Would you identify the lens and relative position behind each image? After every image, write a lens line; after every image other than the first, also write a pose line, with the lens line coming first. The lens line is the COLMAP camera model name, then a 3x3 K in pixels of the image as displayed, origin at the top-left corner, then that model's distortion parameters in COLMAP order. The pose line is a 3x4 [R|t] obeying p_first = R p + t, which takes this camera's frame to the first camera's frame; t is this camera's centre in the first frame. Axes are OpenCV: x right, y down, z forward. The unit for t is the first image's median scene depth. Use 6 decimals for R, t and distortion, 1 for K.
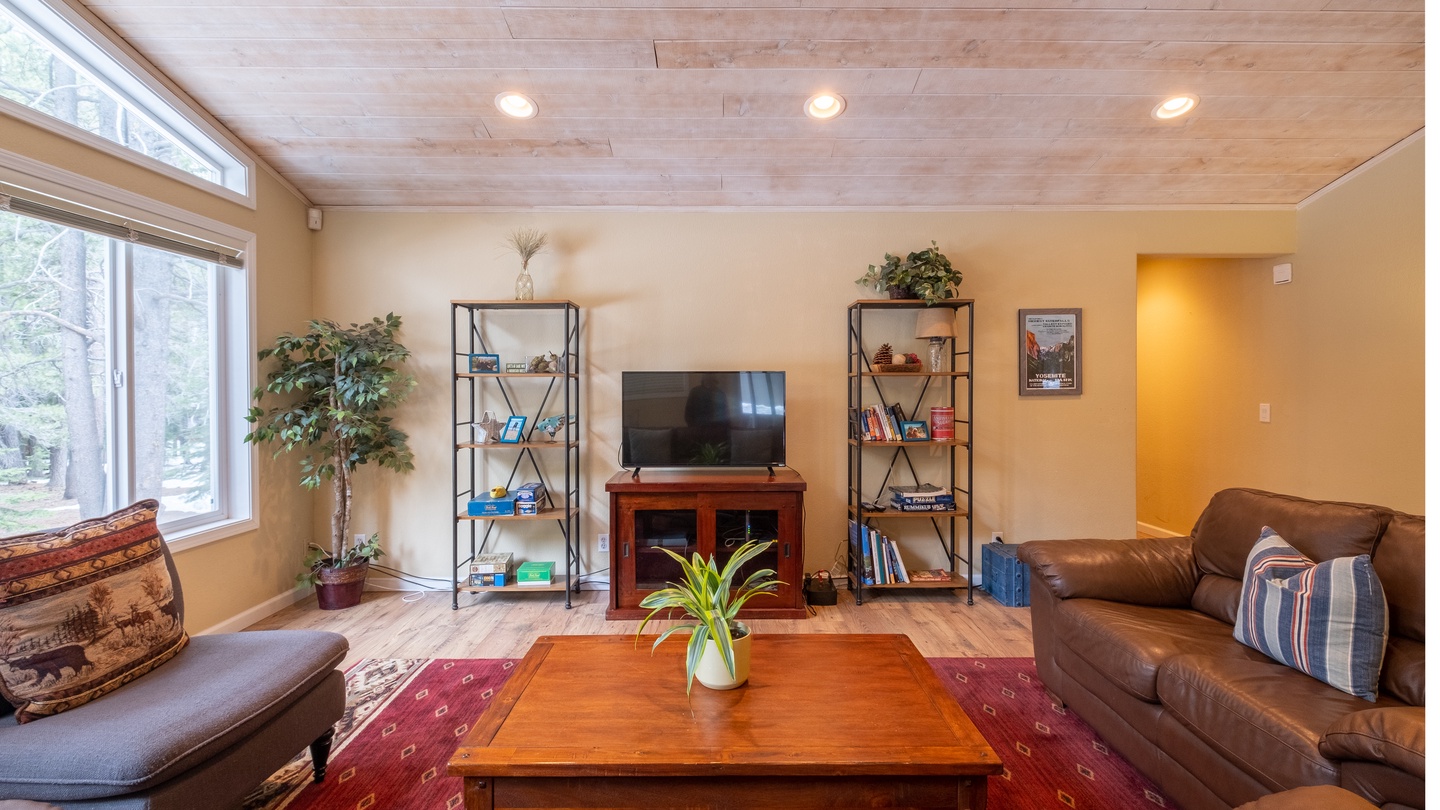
lens RADIAL K [[647.6, 0, 722.6], [0, 647.6, 392.6], [0, 0, 1]] dist [0.003011, -0.000230]
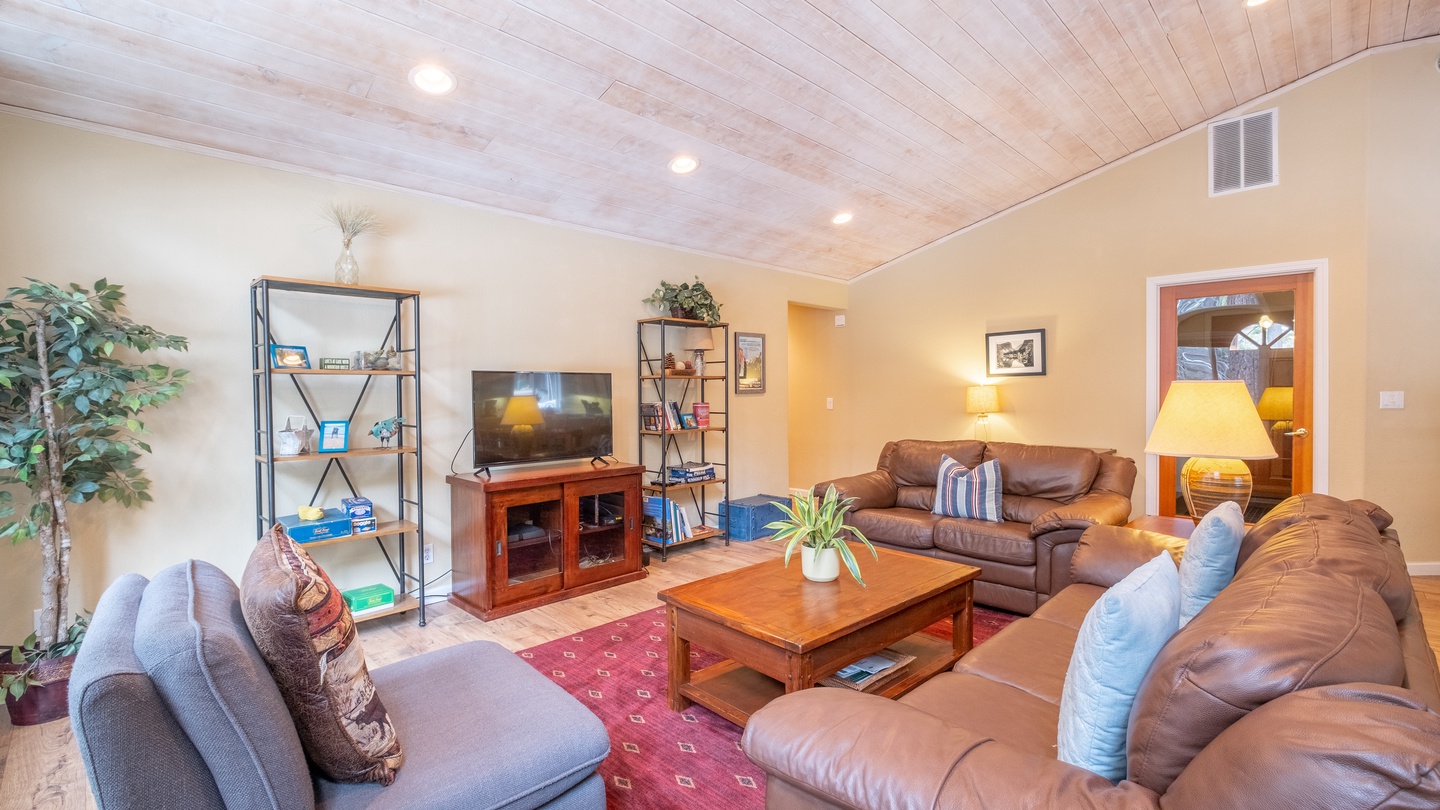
lens RADIAL K [[625.3, 0, 729.5], [0, 625.3, 403.8], [0, 0, 1]] dist [0.001070, -0.000255]
pose [[0.707643, -0.016977, 0.706366, -0.544305], [0.012468, 0.999856, 0.011540, 0.011588], [-0.706460, 0.000641, 0.707753, 0.057724]]
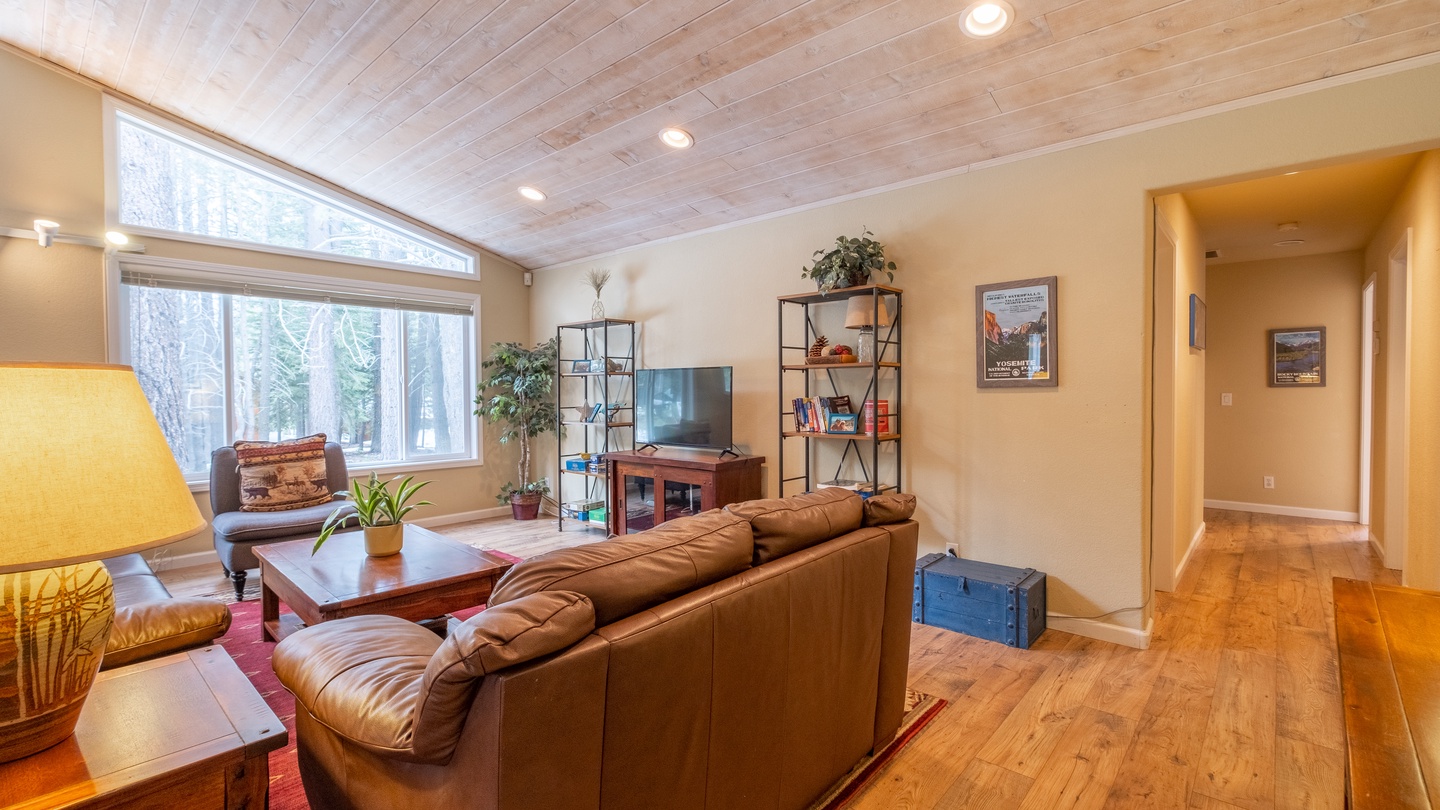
lens RADIAL K [[625.3, 0, 729.5], [0, 625.3, 403.8], [0, 0, 1]] dist [0.001070, -0.000255]
pose [[0.744707, 0.013959, -0.667246, 0.821491], [-0.001714, 0.999818, 0.019003, 0.011652], [0.667390, -0.013008, 0.744595, 0.183362]]
